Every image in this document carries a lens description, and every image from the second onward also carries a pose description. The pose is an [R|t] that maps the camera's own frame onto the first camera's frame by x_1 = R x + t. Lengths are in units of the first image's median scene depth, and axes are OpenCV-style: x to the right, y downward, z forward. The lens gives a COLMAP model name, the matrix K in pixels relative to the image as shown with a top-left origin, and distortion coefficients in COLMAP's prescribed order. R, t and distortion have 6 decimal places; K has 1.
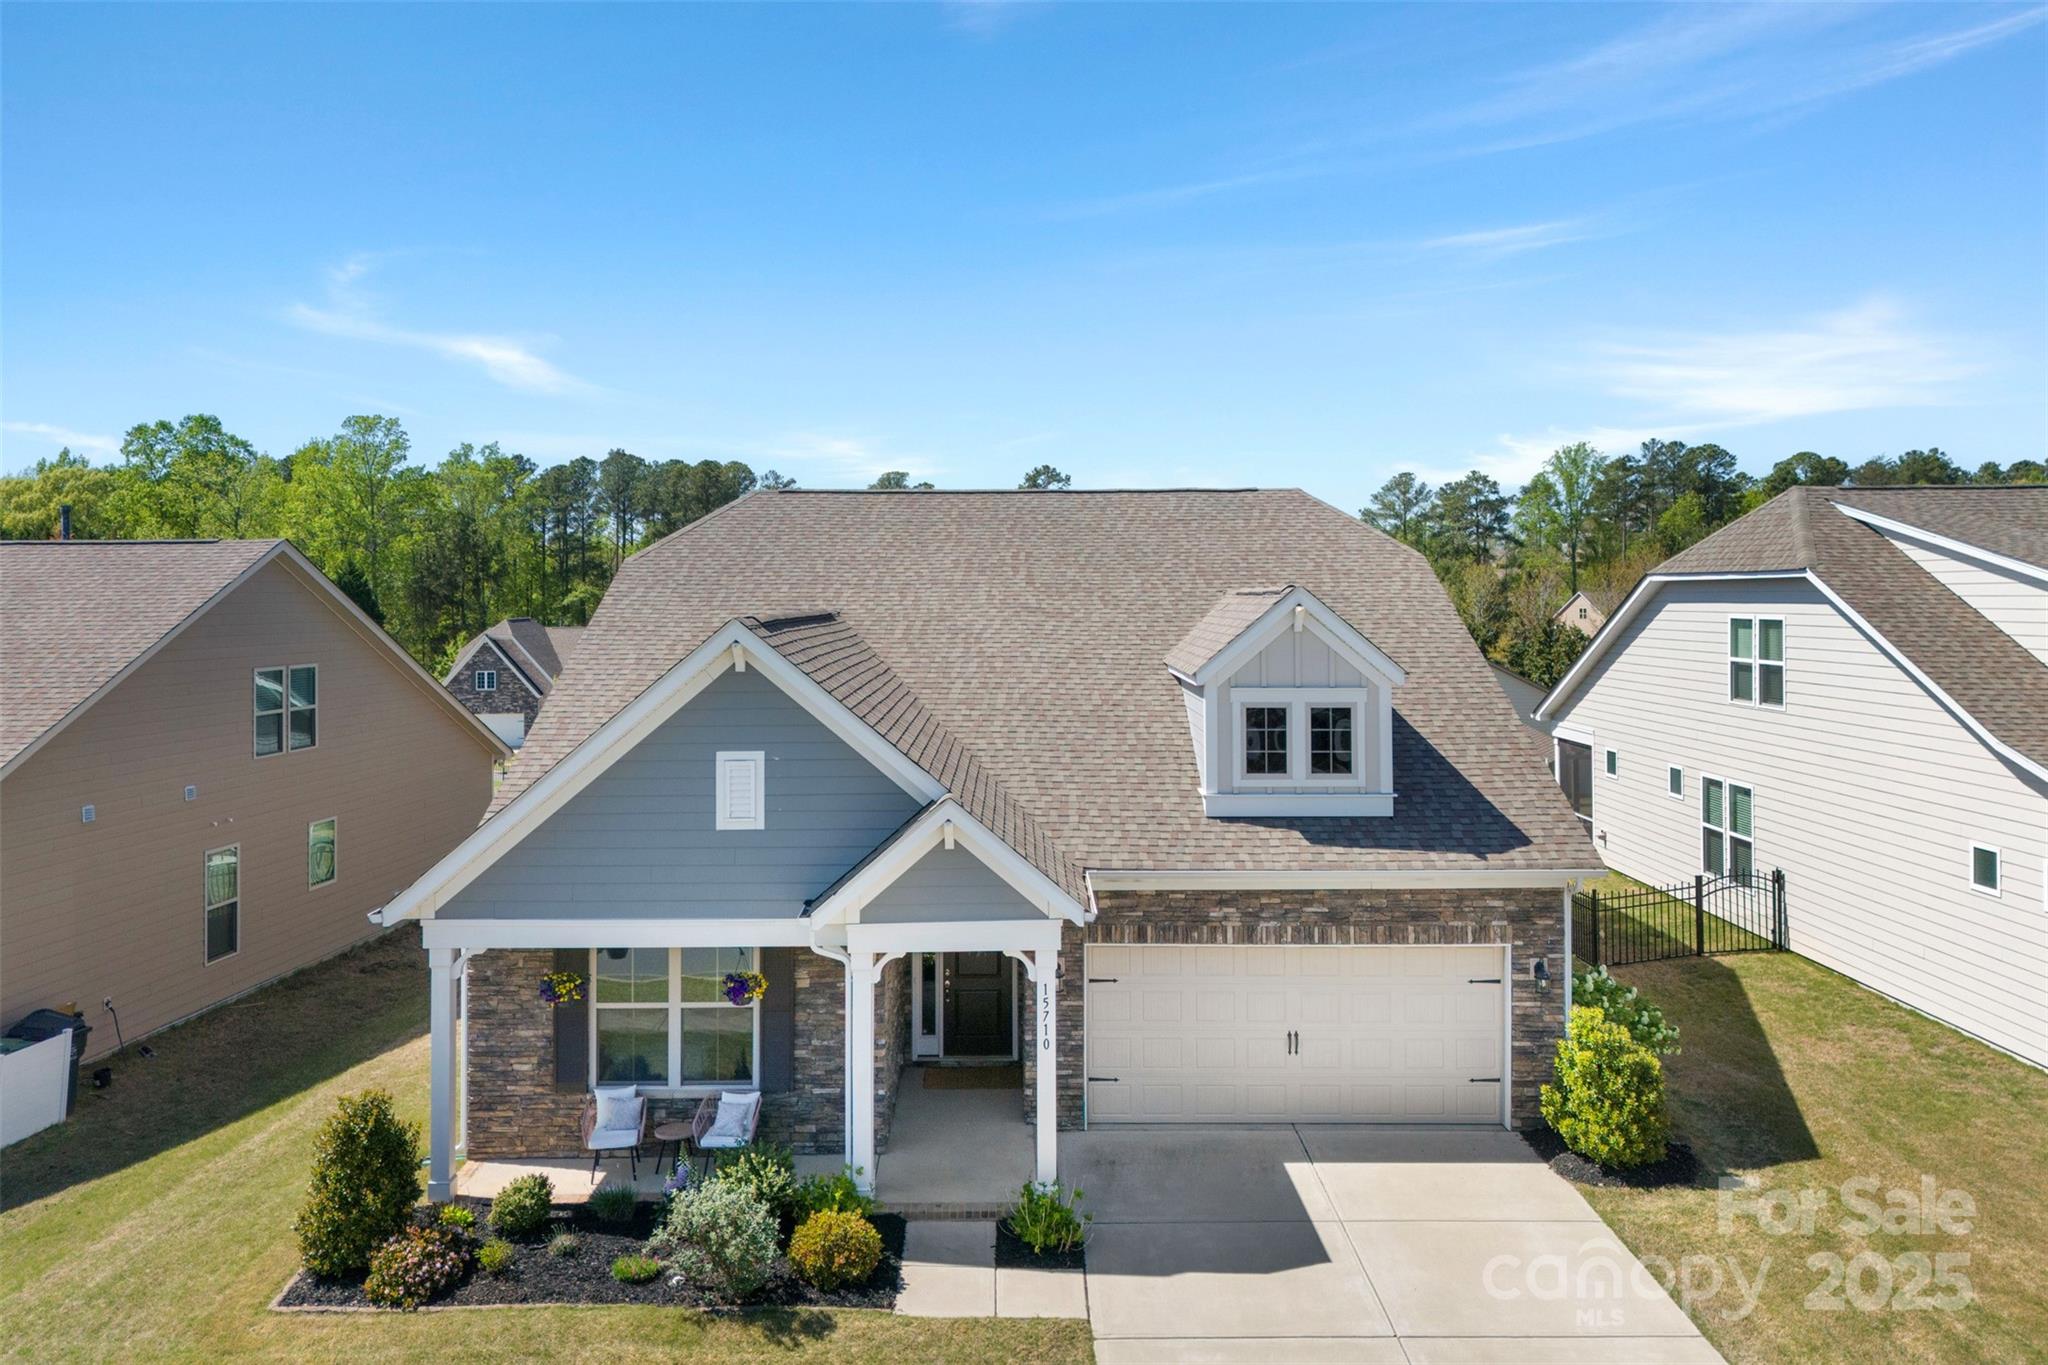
lens RADIAL K [[1503.4, 0, 1026.5], [0, 1503.4, 605.0], [0, 0, 1]] dist [0.090847, -0.107265]
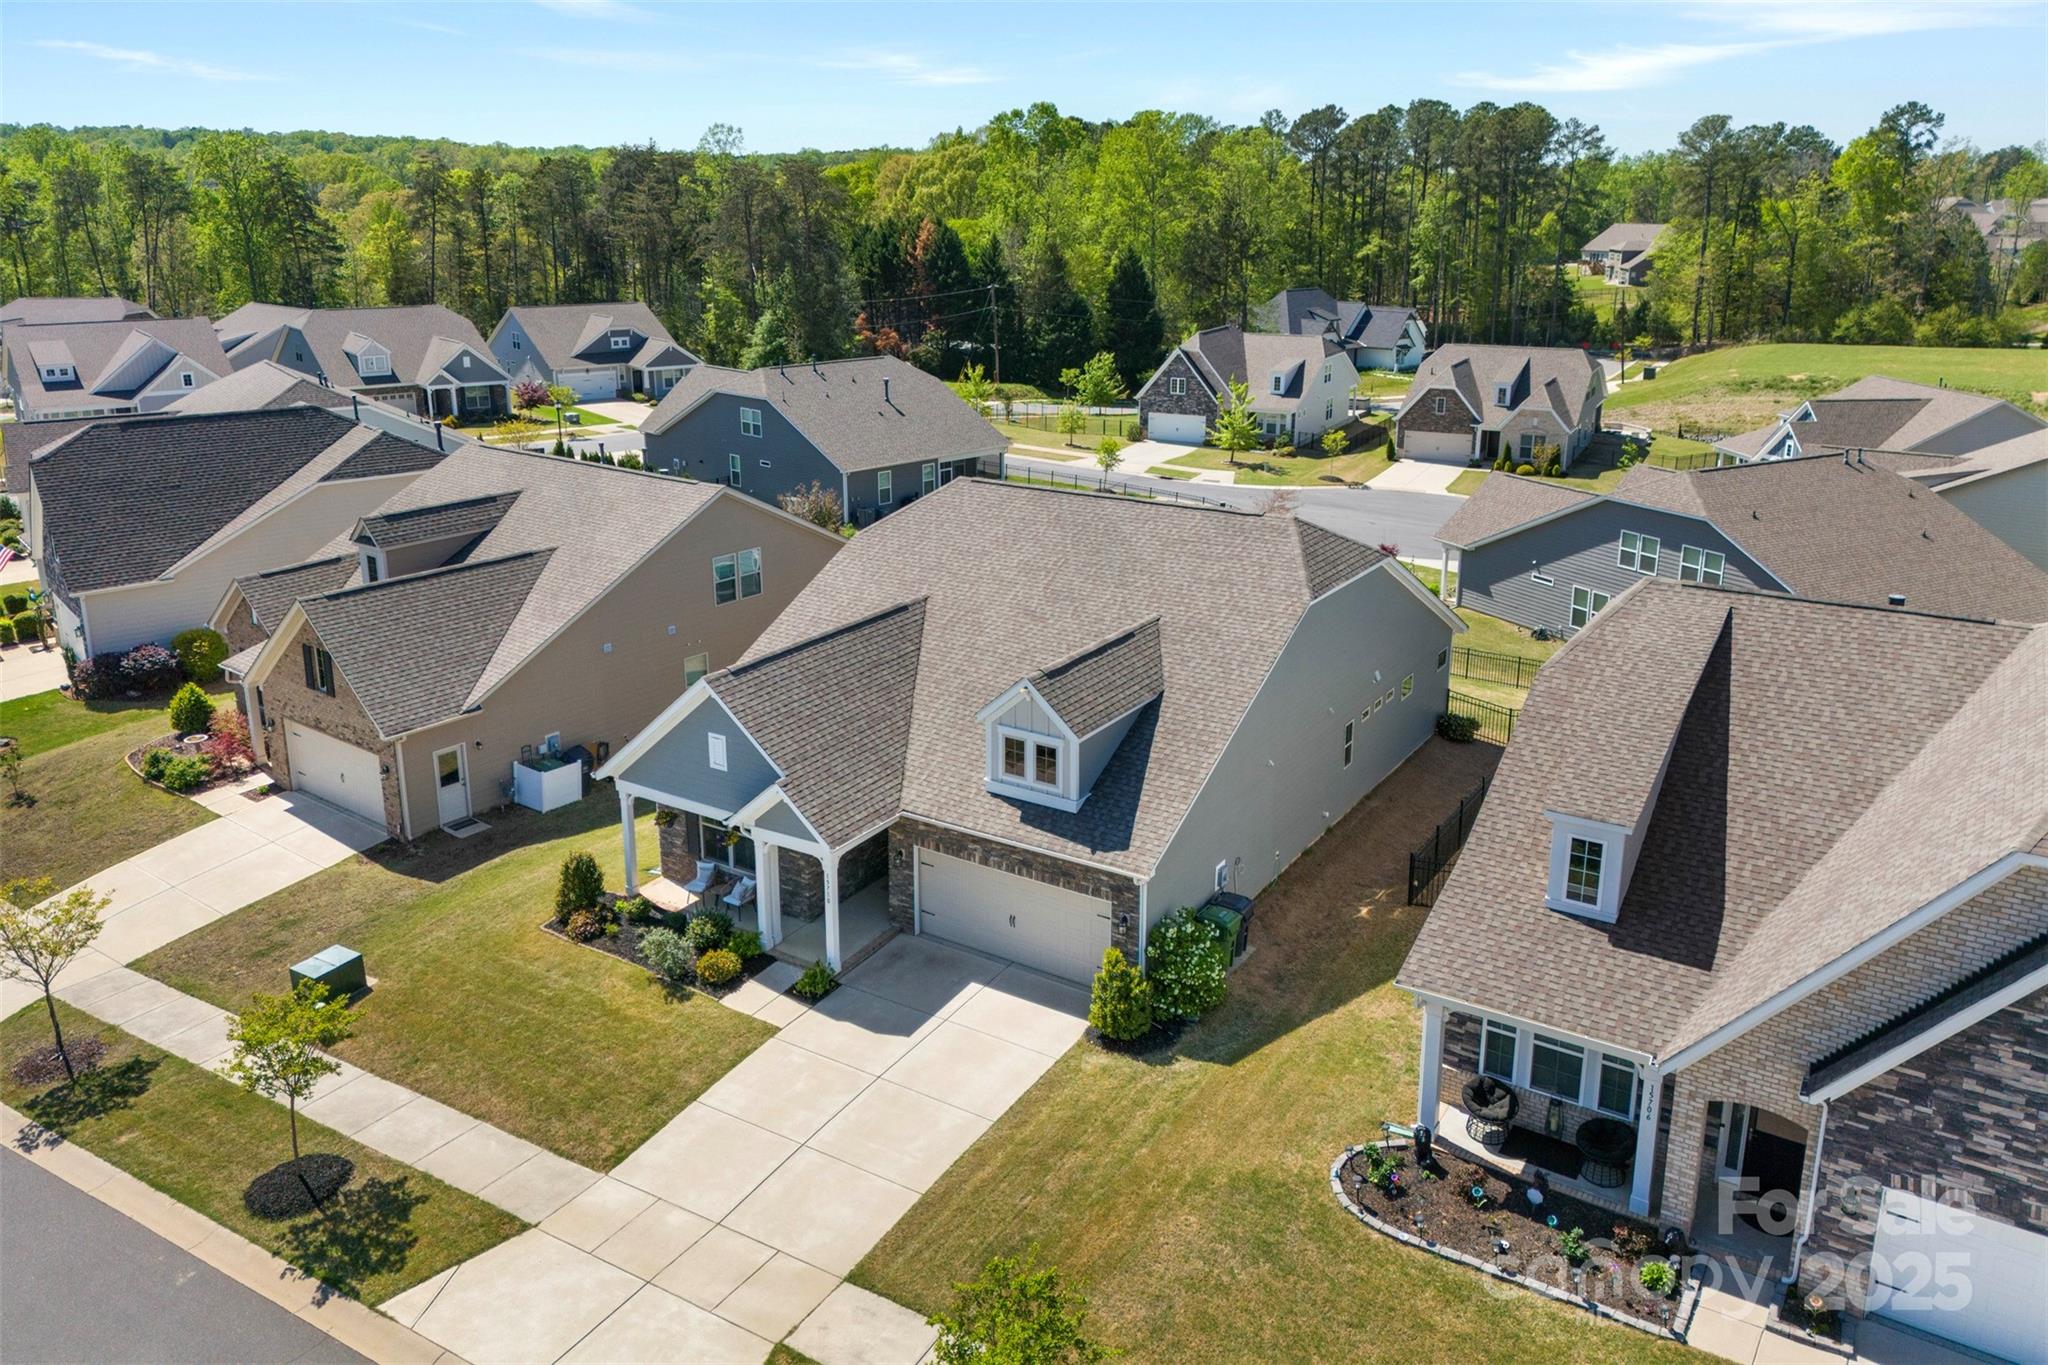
lens RADIAL K [[1496.1, 0, 1022.9], [0, 1496.1, 615.0], [0, 0, 1]] dist [0.108076, -0.117868]
pose [[0.838578, 0.153090, -0.522830, 1.128013], [-0.007074, 0.962684, 0.270537, -0.576350], [0.544736, -0.223167, 0.808368, -0.373663]]
